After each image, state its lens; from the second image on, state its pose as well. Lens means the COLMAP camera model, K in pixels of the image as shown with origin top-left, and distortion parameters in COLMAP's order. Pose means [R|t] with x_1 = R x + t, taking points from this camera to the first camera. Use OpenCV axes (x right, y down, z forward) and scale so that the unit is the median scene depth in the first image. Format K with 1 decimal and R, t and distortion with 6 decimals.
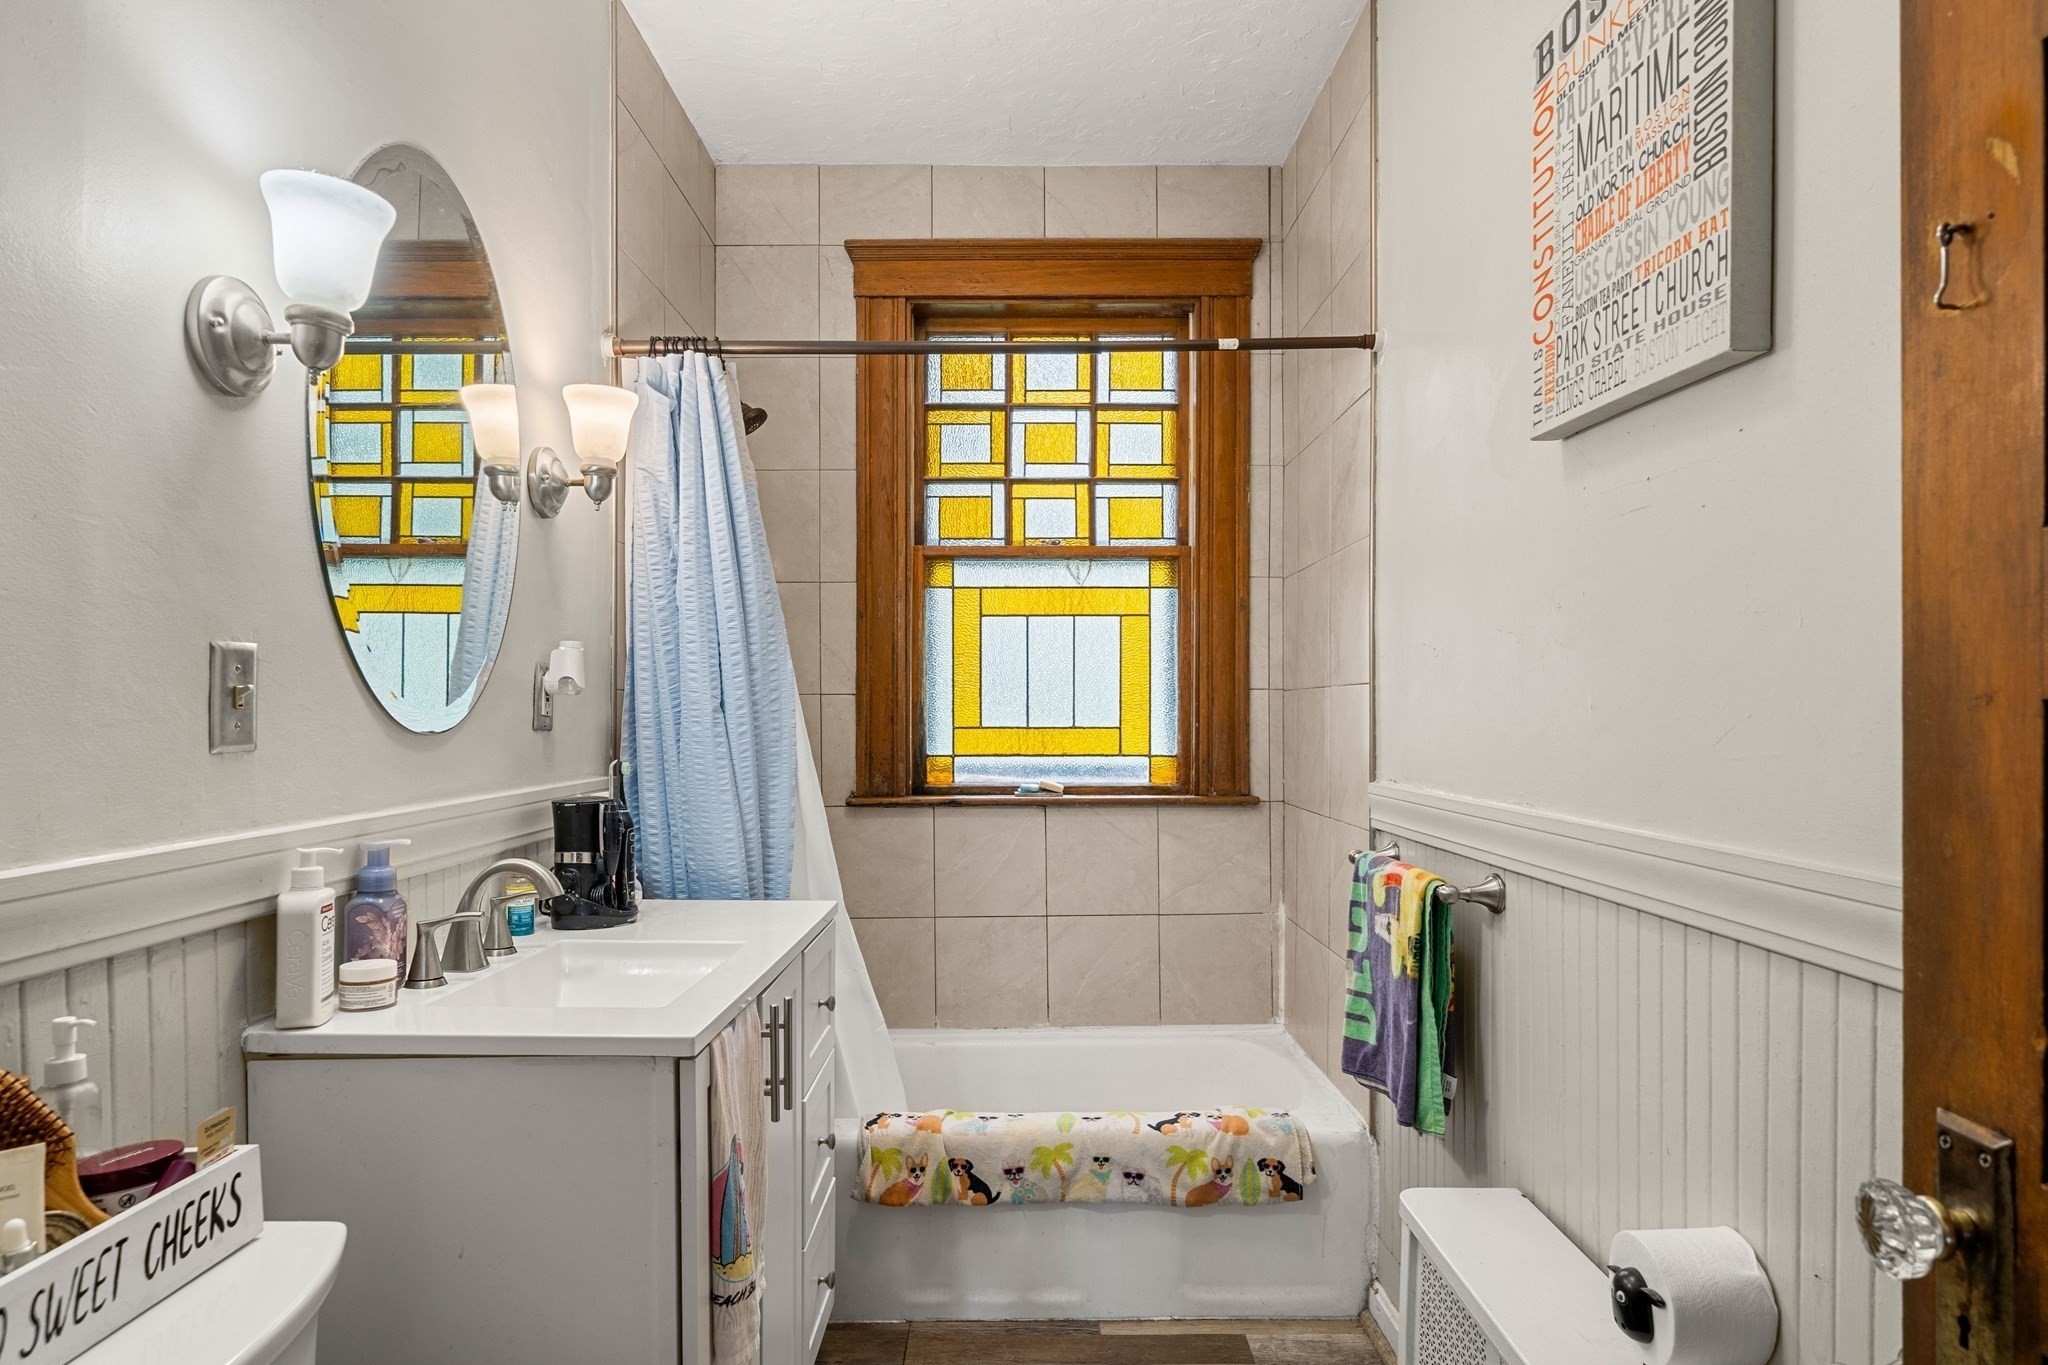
lens RADIAL K [[1195.3, 0, 1023.2], [0, 1195.3, 698.4], [0, 0, 1]] dist [-0.002045, -0.000077]
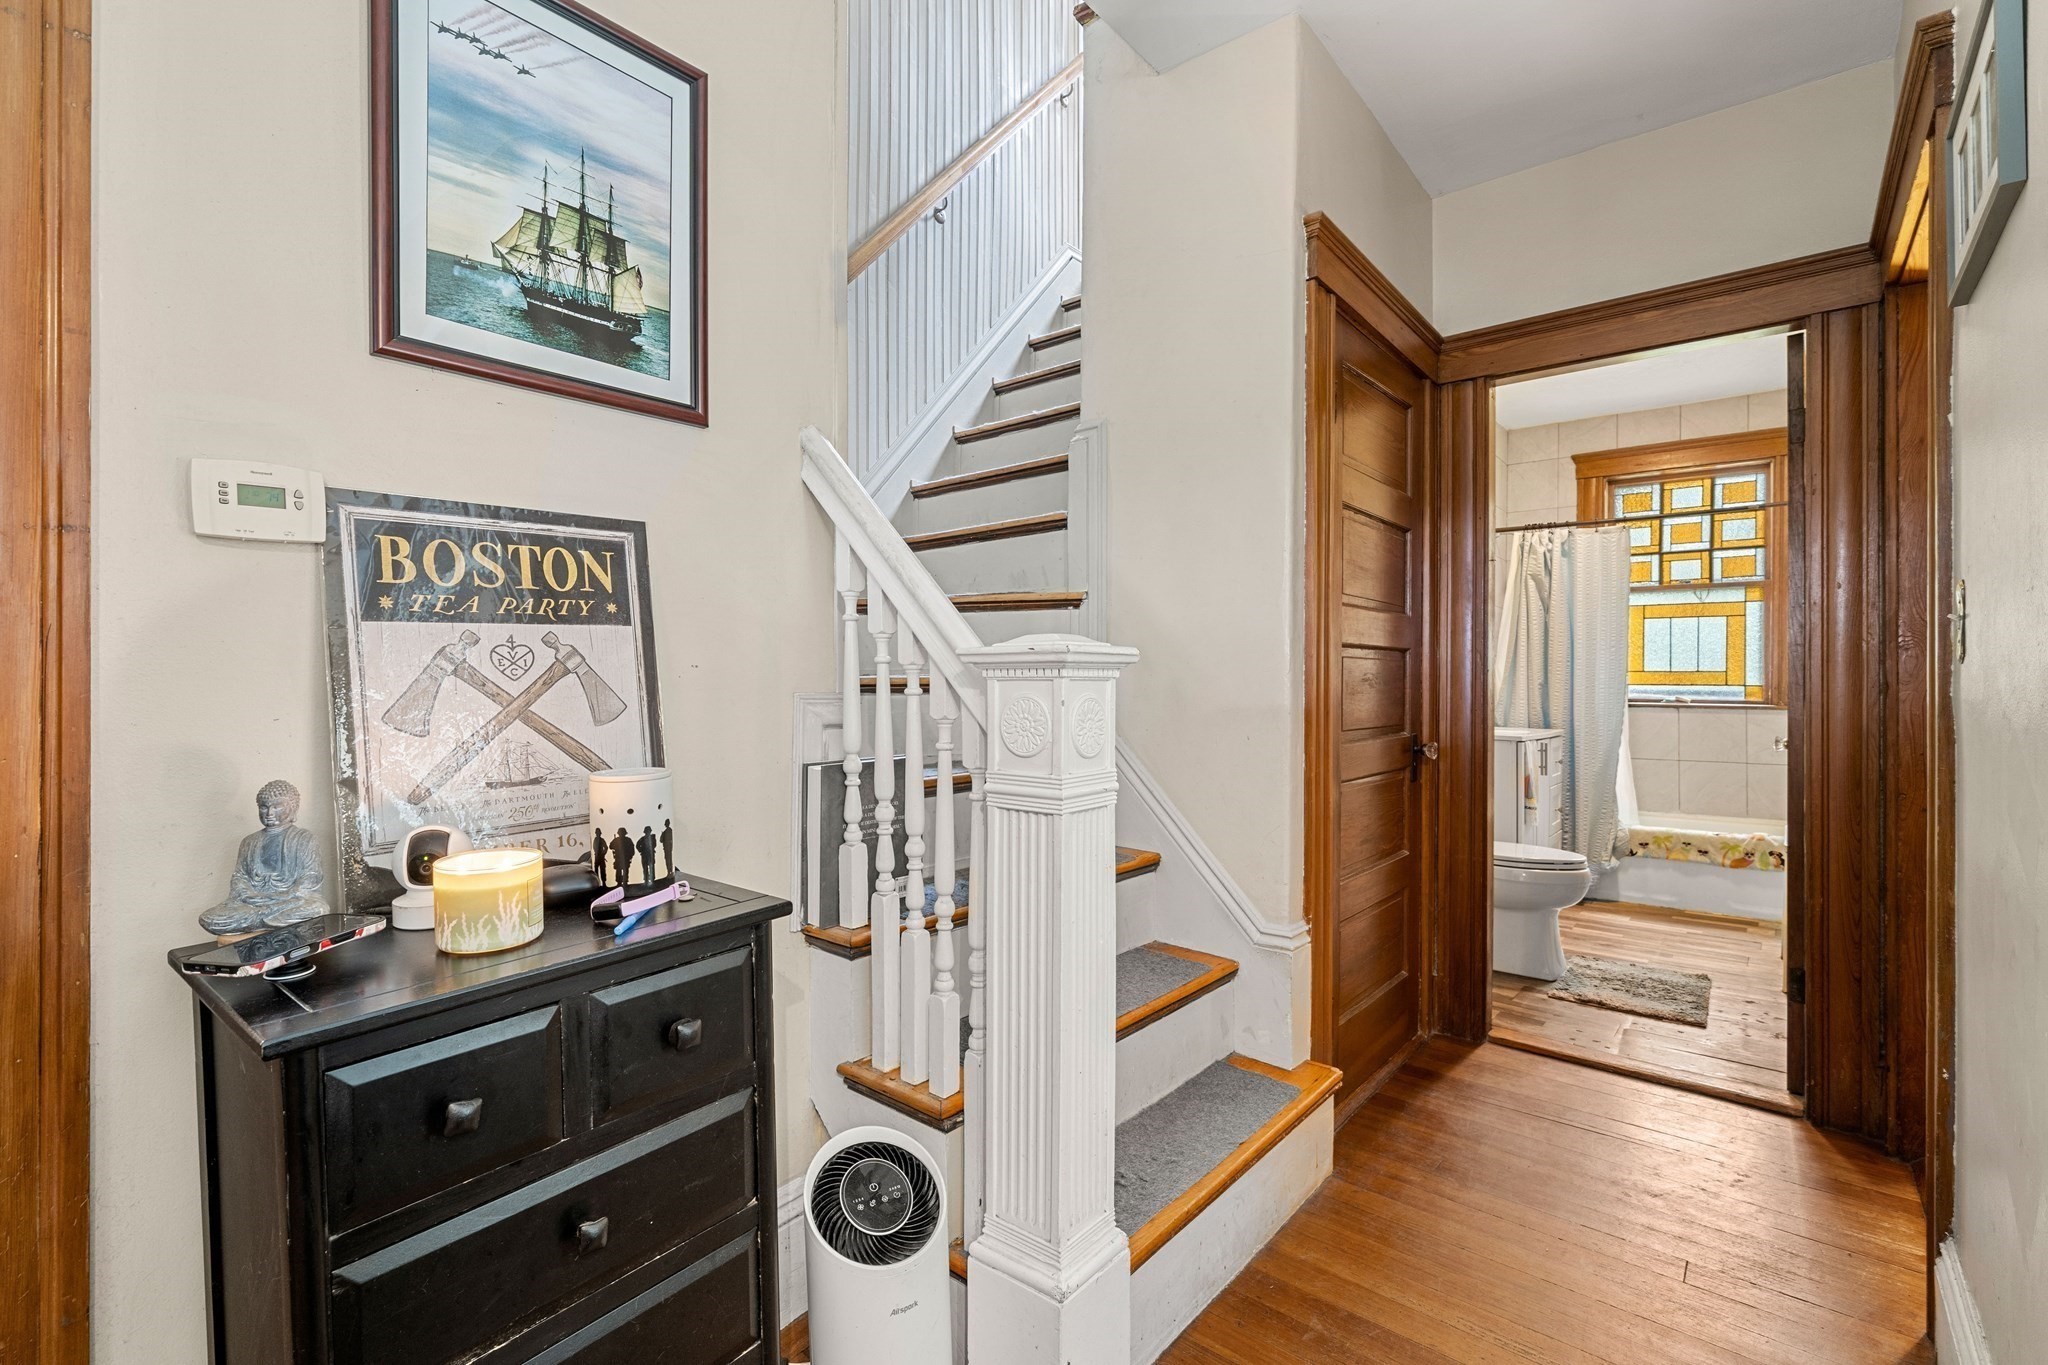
lens RADIAL K [[913.1, 0, 1018.5], [0, 913.1, 681.5], [0, 0, 1]] dist [0.000263, 0.000147]
pose [[0.765026, 0.009800, -0.643925, 0.160281], [0.000389, 0.999877, 0.015679, 0.017093], [0.644000, -0.012245, 0.764928, -0.957214]]
